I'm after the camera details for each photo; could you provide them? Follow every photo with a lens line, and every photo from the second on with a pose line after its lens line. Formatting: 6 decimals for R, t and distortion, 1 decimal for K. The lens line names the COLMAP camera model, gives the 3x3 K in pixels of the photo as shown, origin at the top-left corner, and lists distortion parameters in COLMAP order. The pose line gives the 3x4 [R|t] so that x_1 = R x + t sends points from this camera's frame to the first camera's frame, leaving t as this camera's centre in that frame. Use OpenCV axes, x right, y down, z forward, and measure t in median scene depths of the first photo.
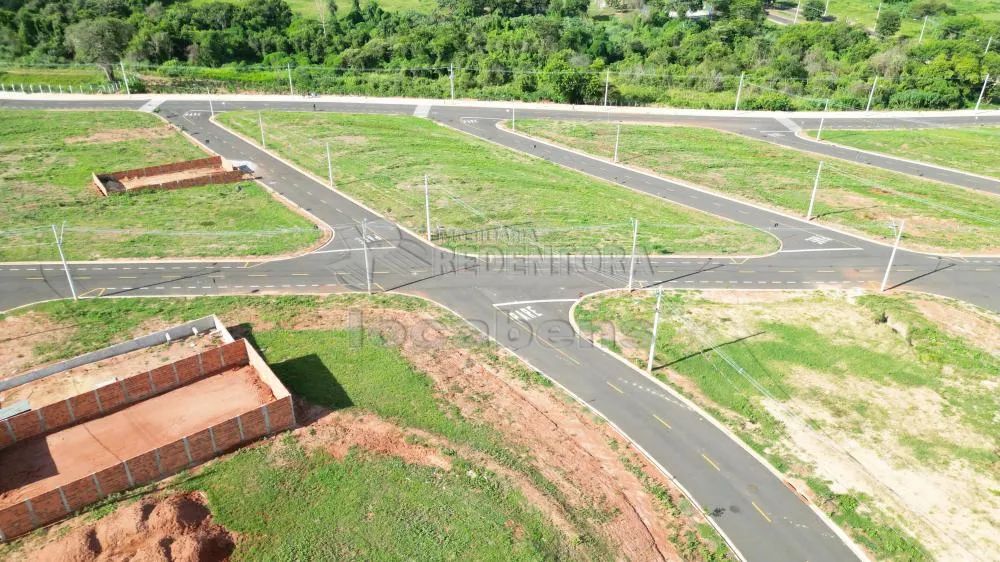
lens RADIAL K [[700.4, 0, 499.1], [0, 700.4, 281.2], [0, 0, 1]] dist [0.068470, -0.065291]
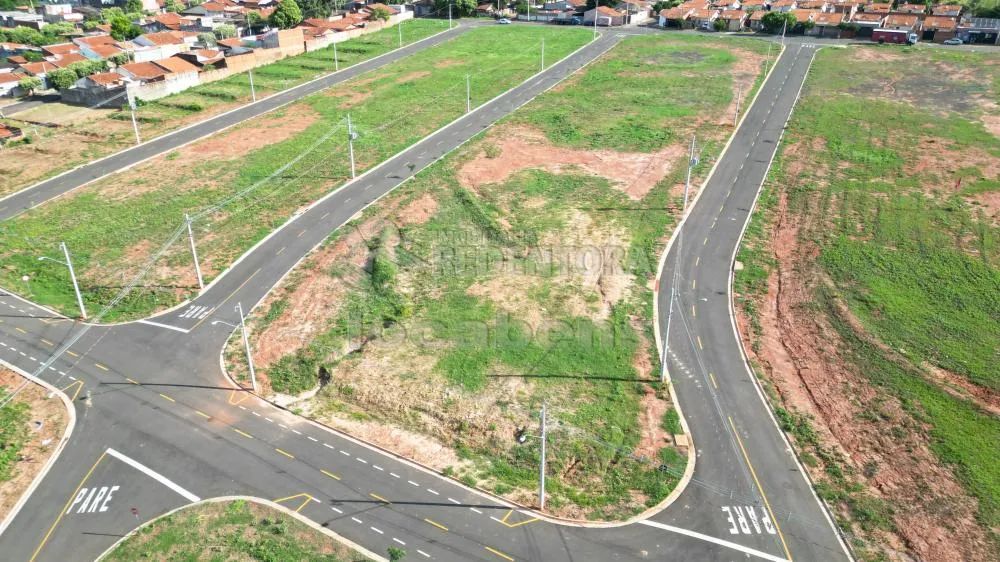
lens RADIAL K [[700.4, 0, 499.1], [0, 700.4, 281.2], [0, 0, 1]] dist [0.068470, -0.065291]
pose [[-0.808577, -0.267104, 0.524270, -0.048765], [0.285833, 0.600510, 0.746785, -0.517755], [-0.514299, 0.753686, -0.409211, 1.007795]]
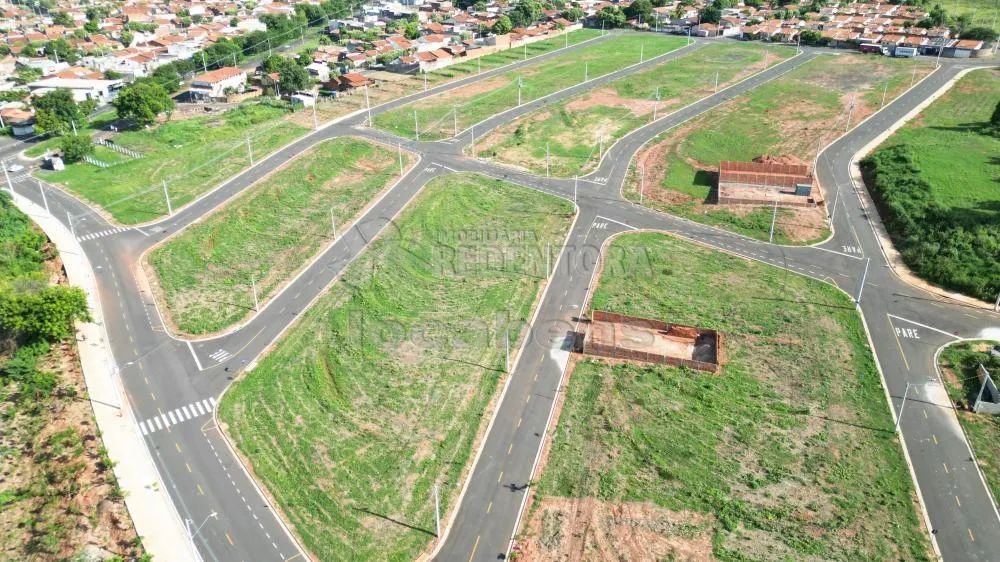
lens RADIAL K [[700.4, 0, 499.1], [0, 700.4, 281.2], [0, 0, 1]] dist [0.068470, -0.065291]
pose [[-0.608596, -0.350472, 0.711885, -1.262906], [0.397393, 0.641917, 0.655760, -1.149805], [-0.686797, 0.681991, -0.251393, 1.692430]]
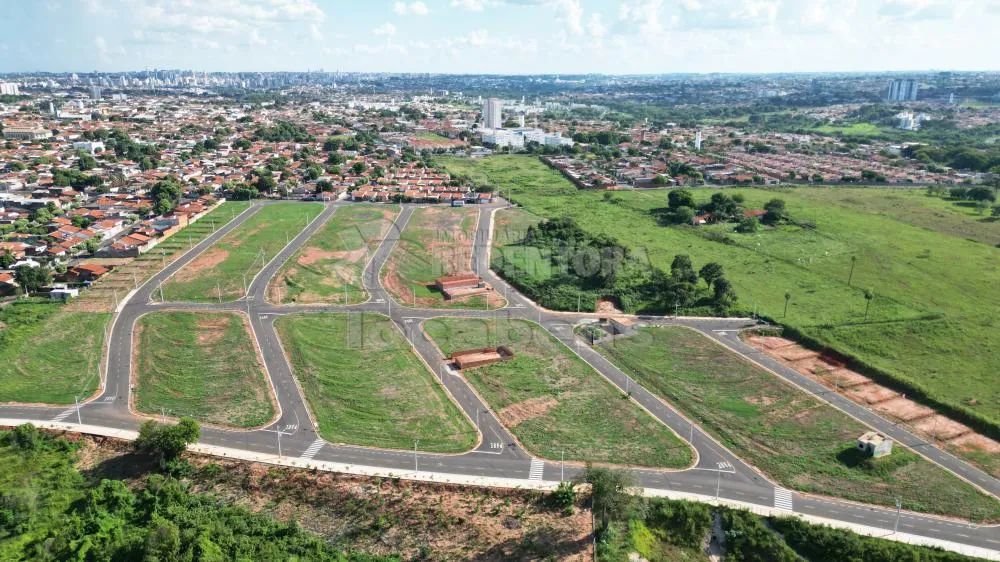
lens RADIAL K [[700.4, 0, 499.1], [0, 700.4, 281.2], [0, 0, 1]] dist [0.068470, -0.065291]
pose [[-0.977877, -0.067808, 0.197886, -1.191098], [0.096649, 0.692513, 0.714902, -2.377319], [-0.185514, 0.718212, -0.670639, 2.918592]]
